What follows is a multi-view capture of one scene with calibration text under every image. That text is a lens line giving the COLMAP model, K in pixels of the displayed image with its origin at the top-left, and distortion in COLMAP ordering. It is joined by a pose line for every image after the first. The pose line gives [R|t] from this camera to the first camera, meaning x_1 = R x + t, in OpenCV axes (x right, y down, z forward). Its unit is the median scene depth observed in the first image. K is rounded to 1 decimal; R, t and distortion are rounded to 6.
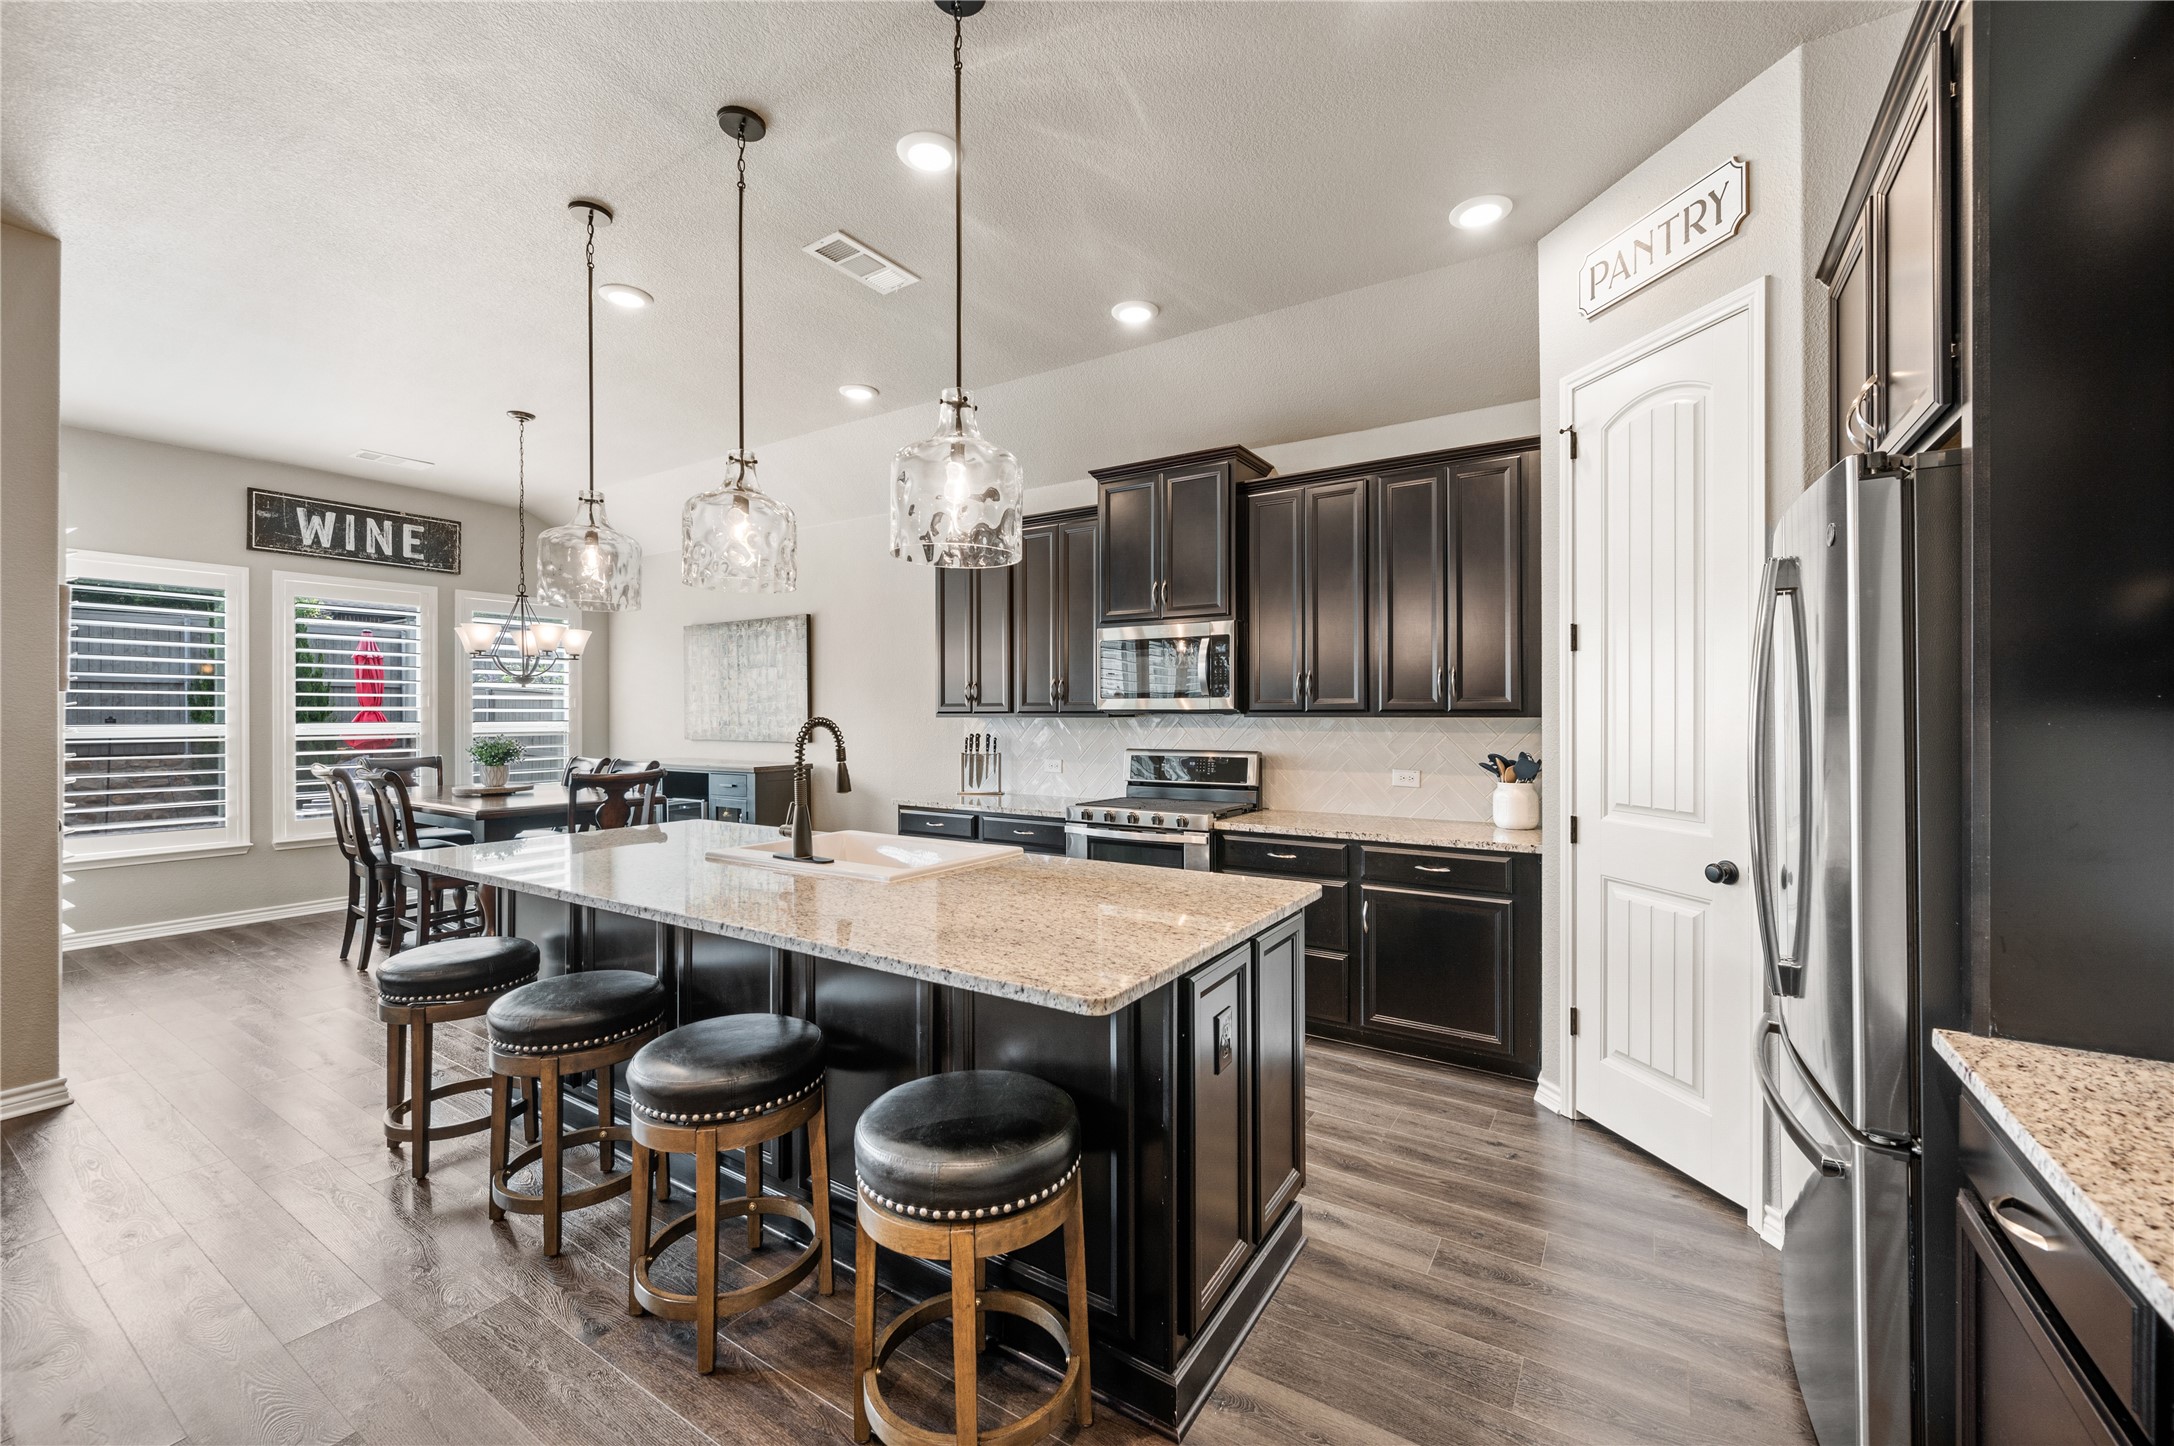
lens RADIAL K [[852.1, 0, 1100.1], [0, 852.1, 720.9], [0, 0, 1]] dist [-0.001395, -0.000225]
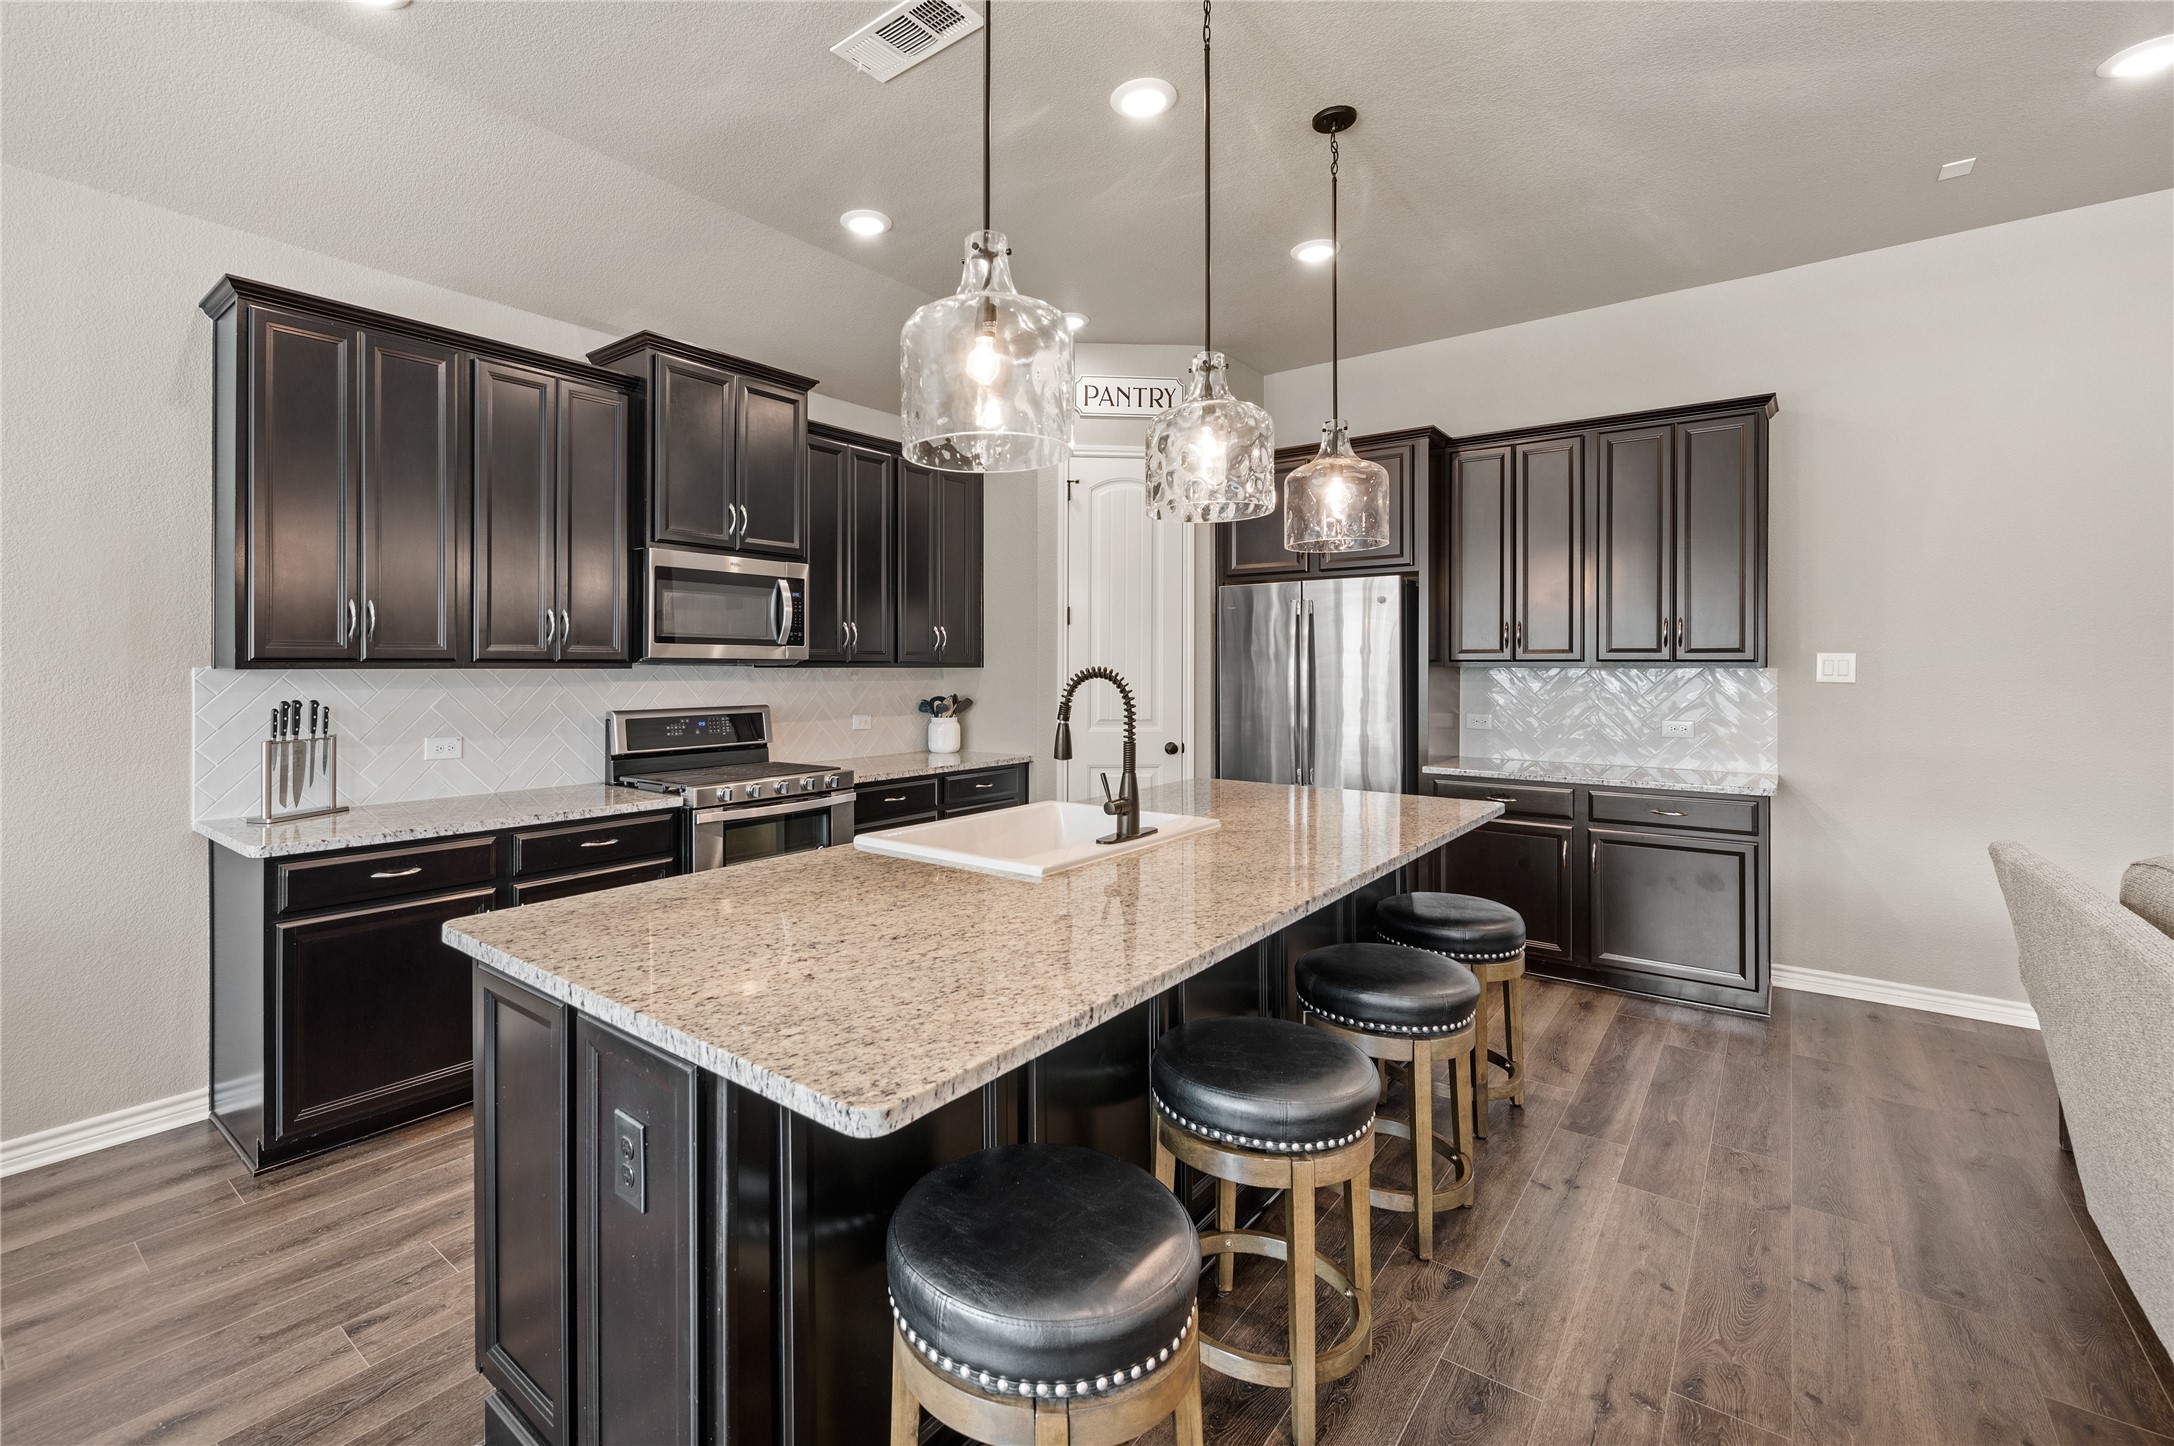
lens RADIAL K [[968.8, 0, 986.5], [0, 968.8, 668.4], [0, 0, 1]] dist [-0.000455, -0.000218]
pose [[0.131262, -0.001152, 0.991347, -0.853119], [0.007482, 0.999972, 0.000172, -0.002289], [-0.991319, 0.007395, 0.131267, 0.649802]]
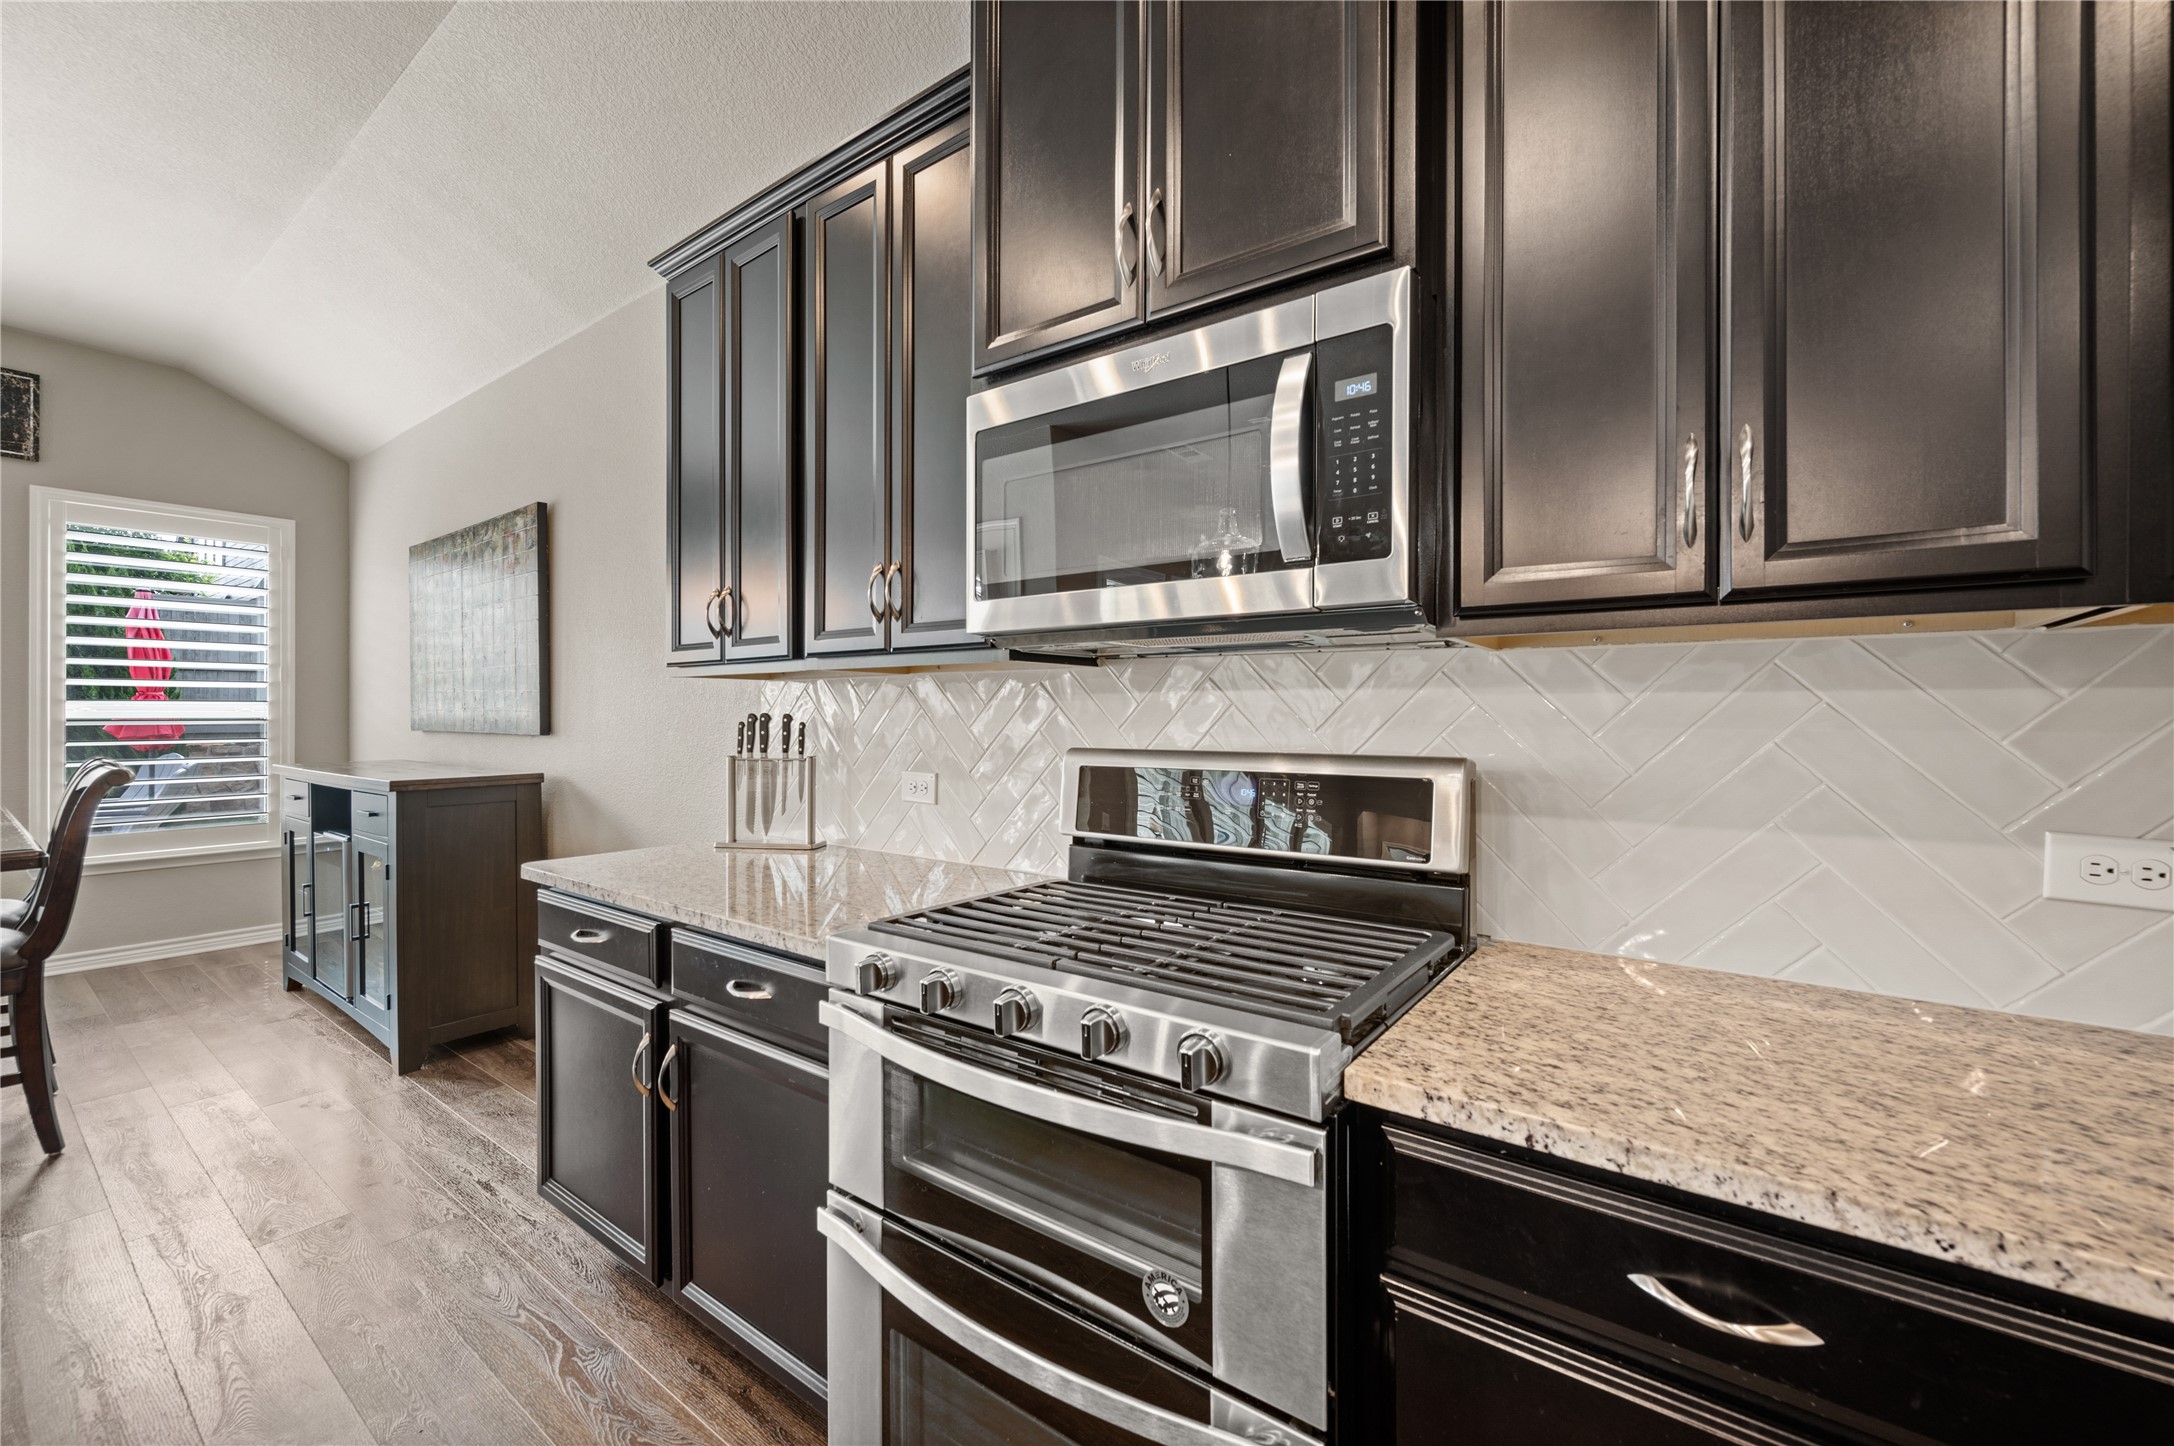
lens RADIAL K [[852.1, 0, 1100.1], [0, 852.1, 720.9], [0, 0, 1]] dist [-0.001395, -0.000225]
pose [[0.998487, 0.005038, -0.054760, 0.074471], [-0.005203, 0.999982, -0.002876, 0.024092], [0.054744, 0.003156, 0.998495, 0.712866]]
